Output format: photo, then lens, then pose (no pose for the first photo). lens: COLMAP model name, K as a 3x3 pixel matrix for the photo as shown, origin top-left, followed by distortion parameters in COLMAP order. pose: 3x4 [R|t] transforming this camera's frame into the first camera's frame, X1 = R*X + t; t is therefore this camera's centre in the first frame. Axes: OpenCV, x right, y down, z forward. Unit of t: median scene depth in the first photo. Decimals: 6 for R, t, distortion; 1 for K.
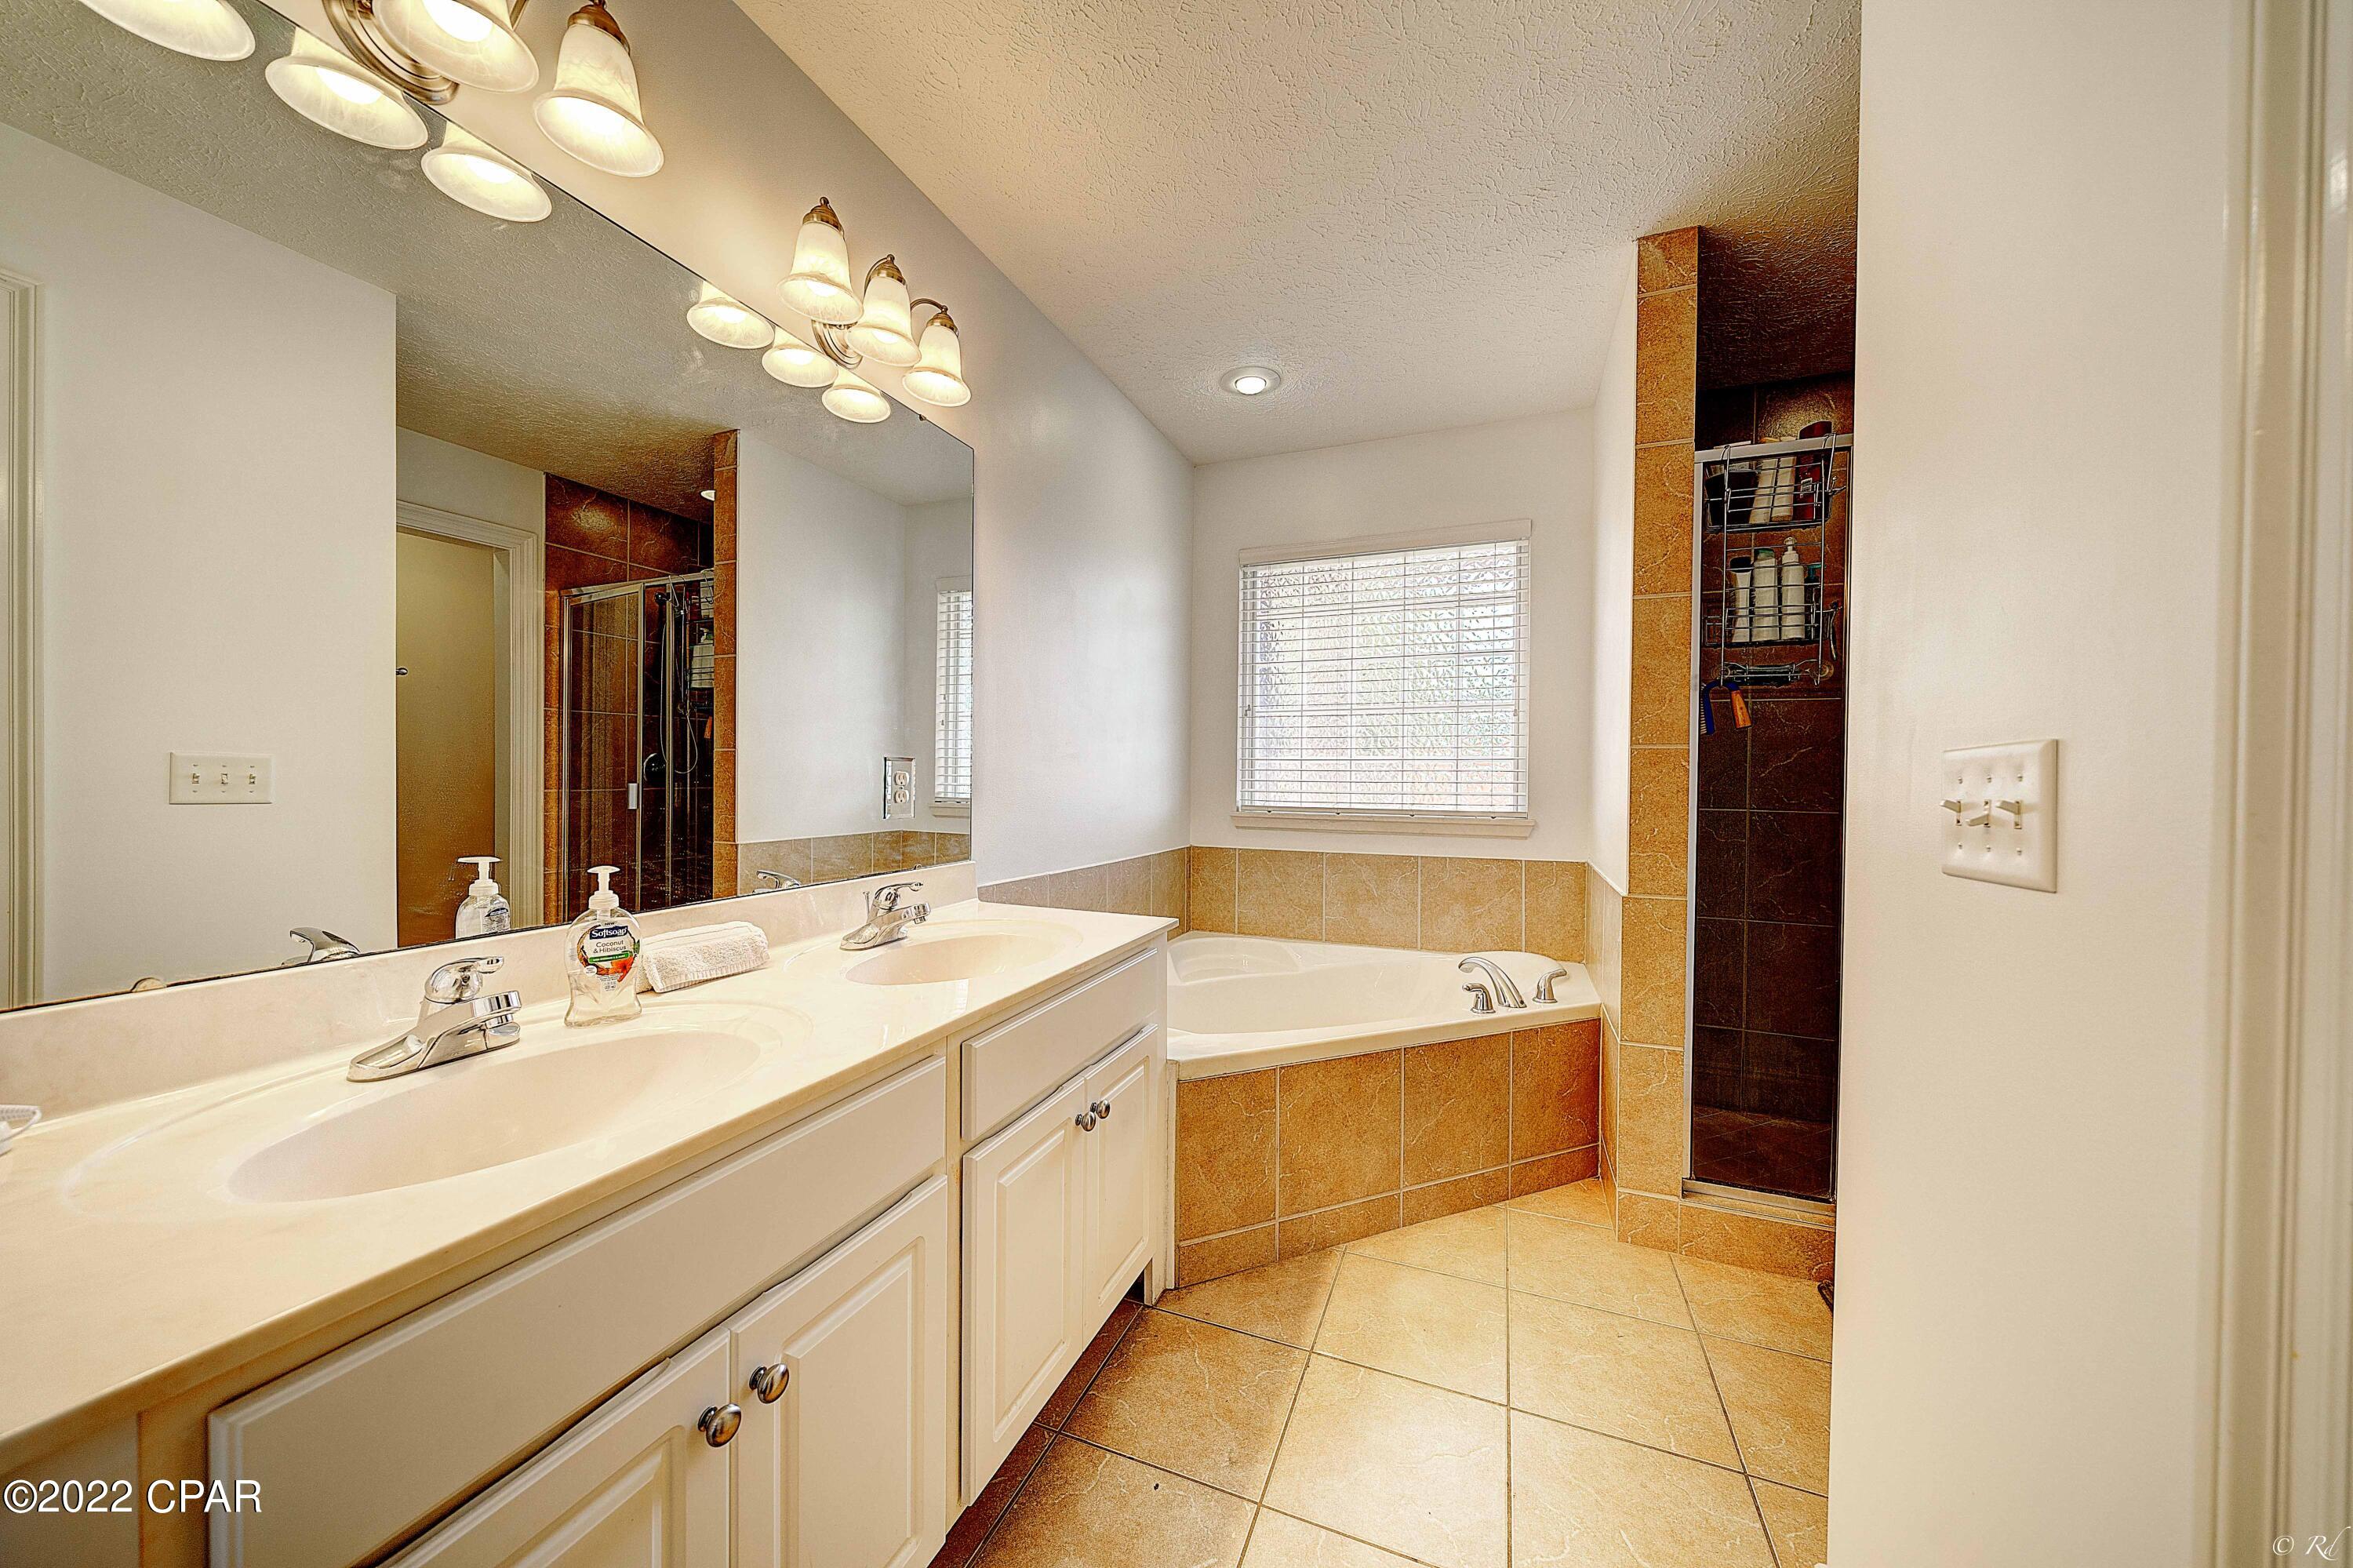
lens RADIAL K [[800.8, 0, 1172.3], [0, 800.8, 783.0], [0, 0, 1]] dist [-0.006378, 0.000081]
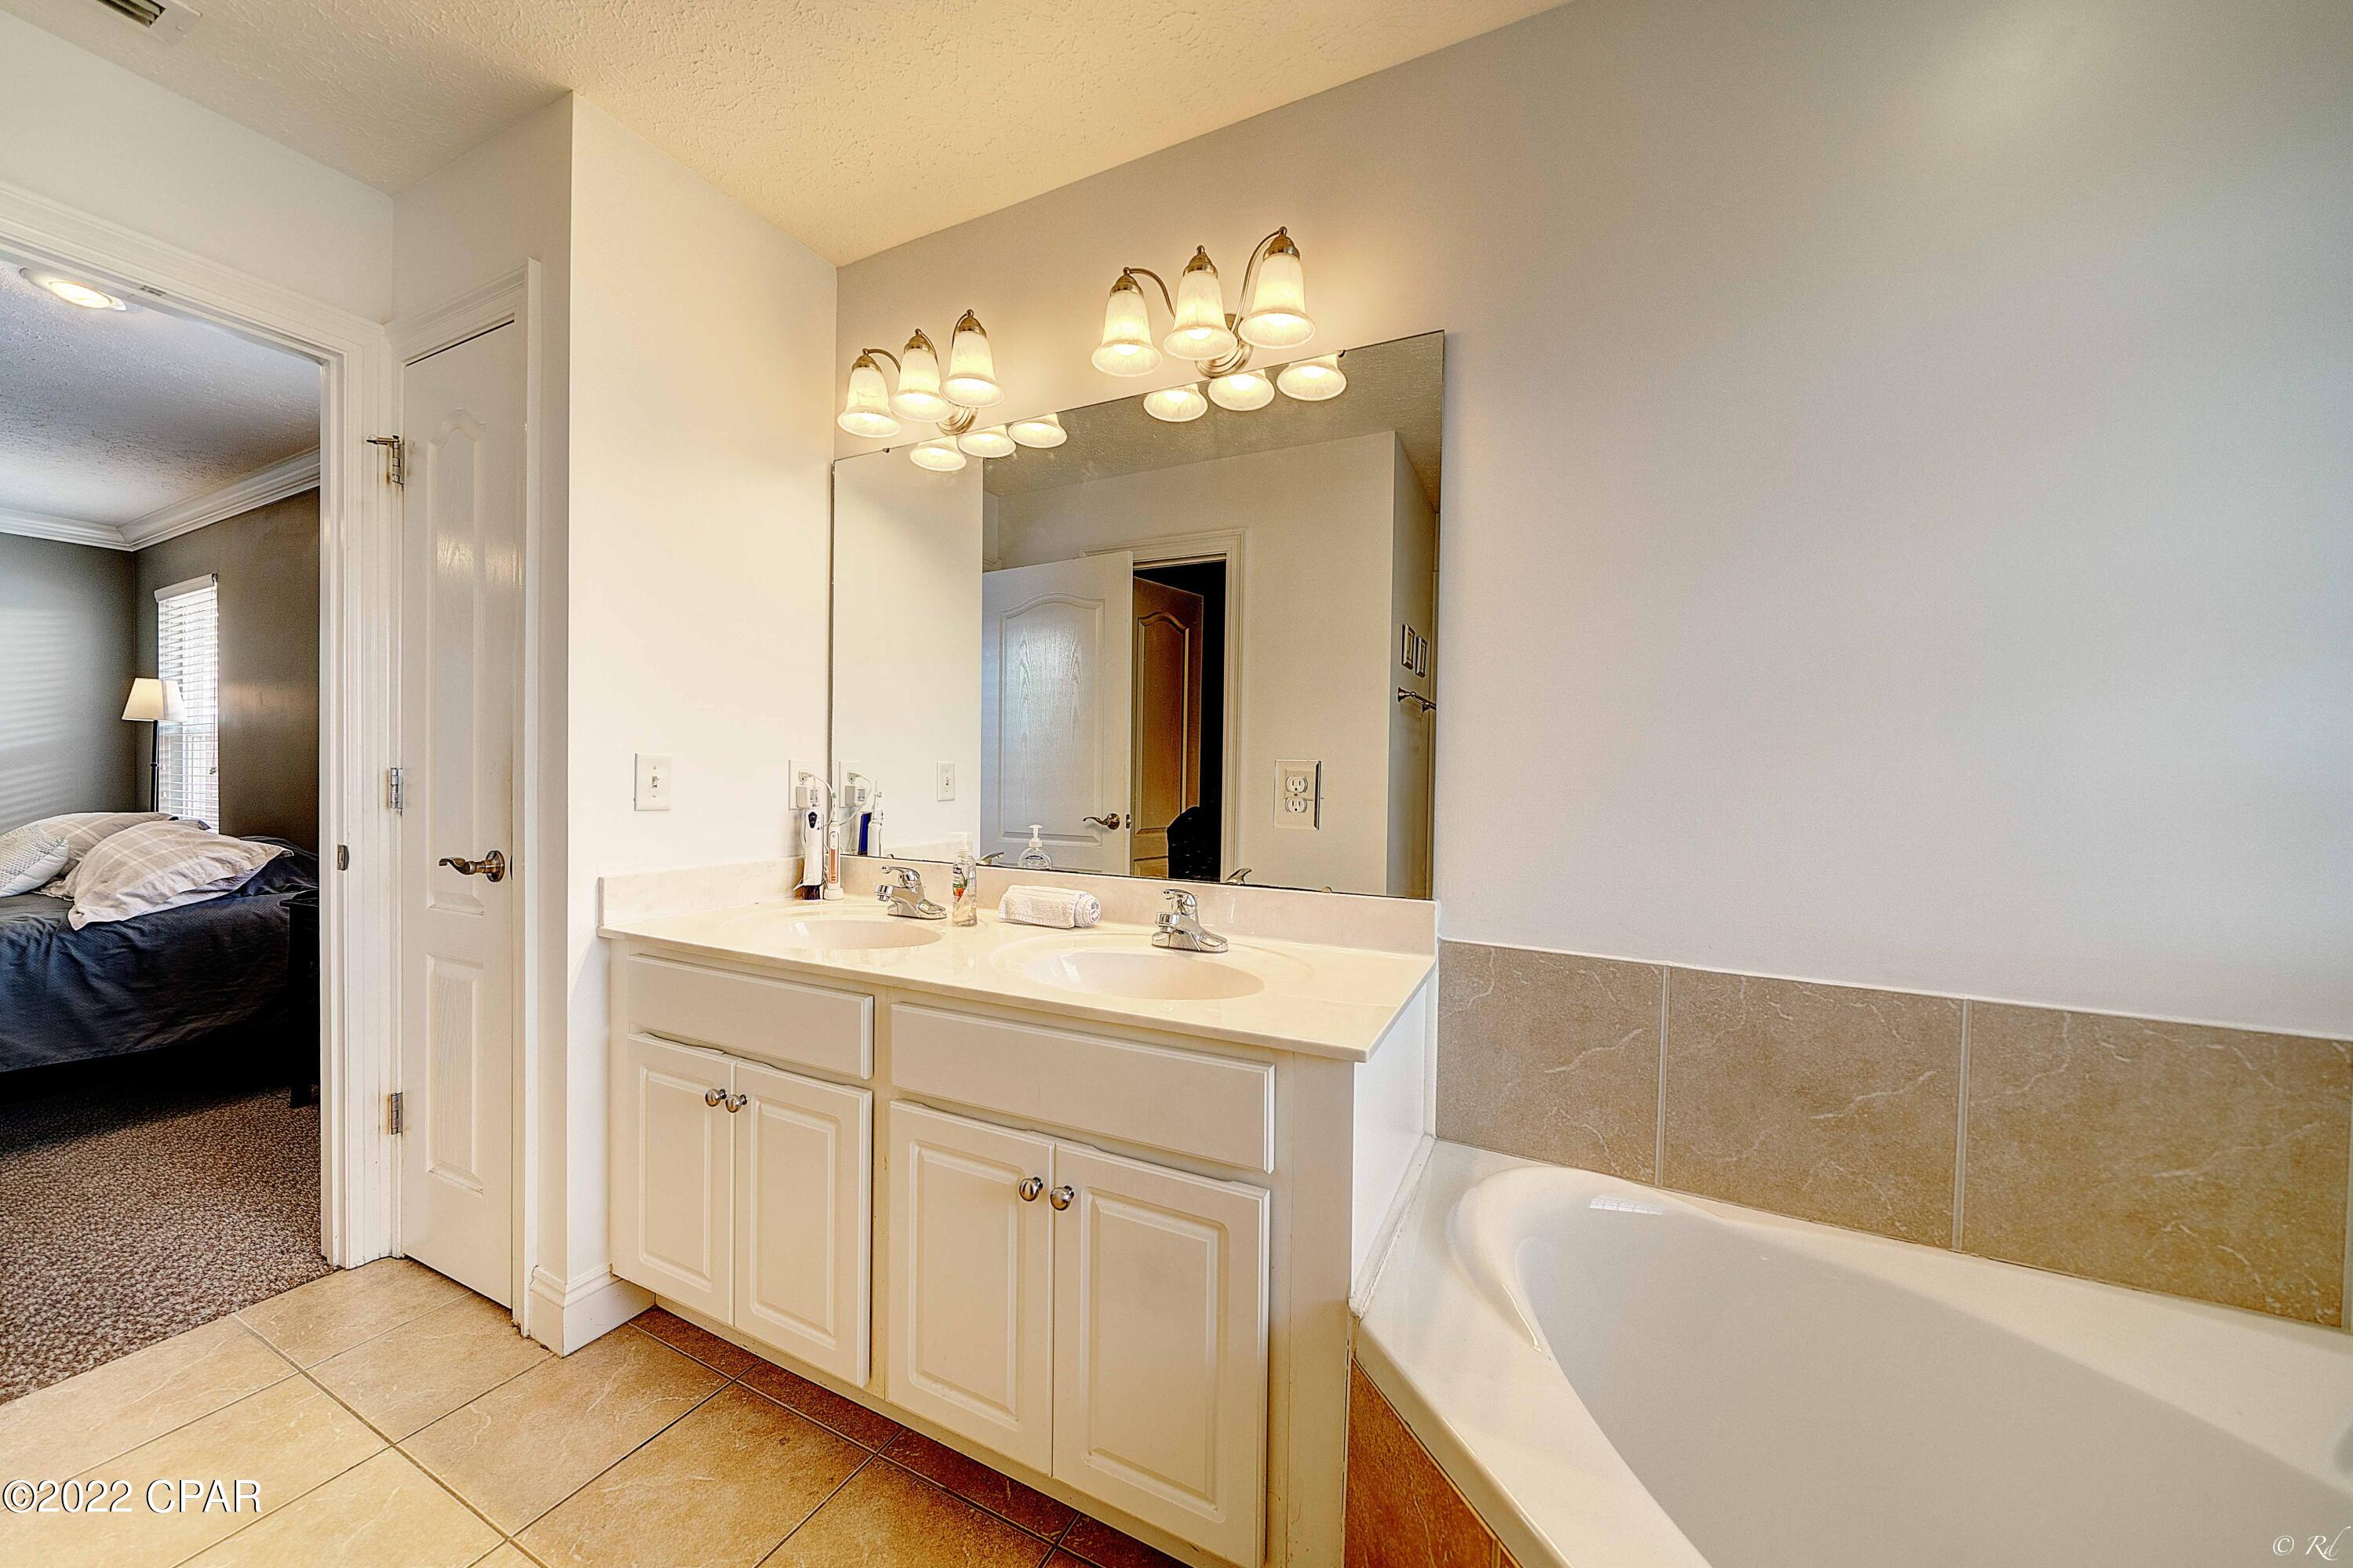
lens RADIAL K [[800.6, 0, 1172.3], [0, 800.6, 783.0], [0, 0, 1]] dist [-0.006378, 0.000081]
pose [[-0.068082, -0.003489, -0.997674, 0.669434], [-0.025680, 0.999669, -0.001743, -0.001405], [0.997349, 0.025502, -0.068149, 1.123956]]
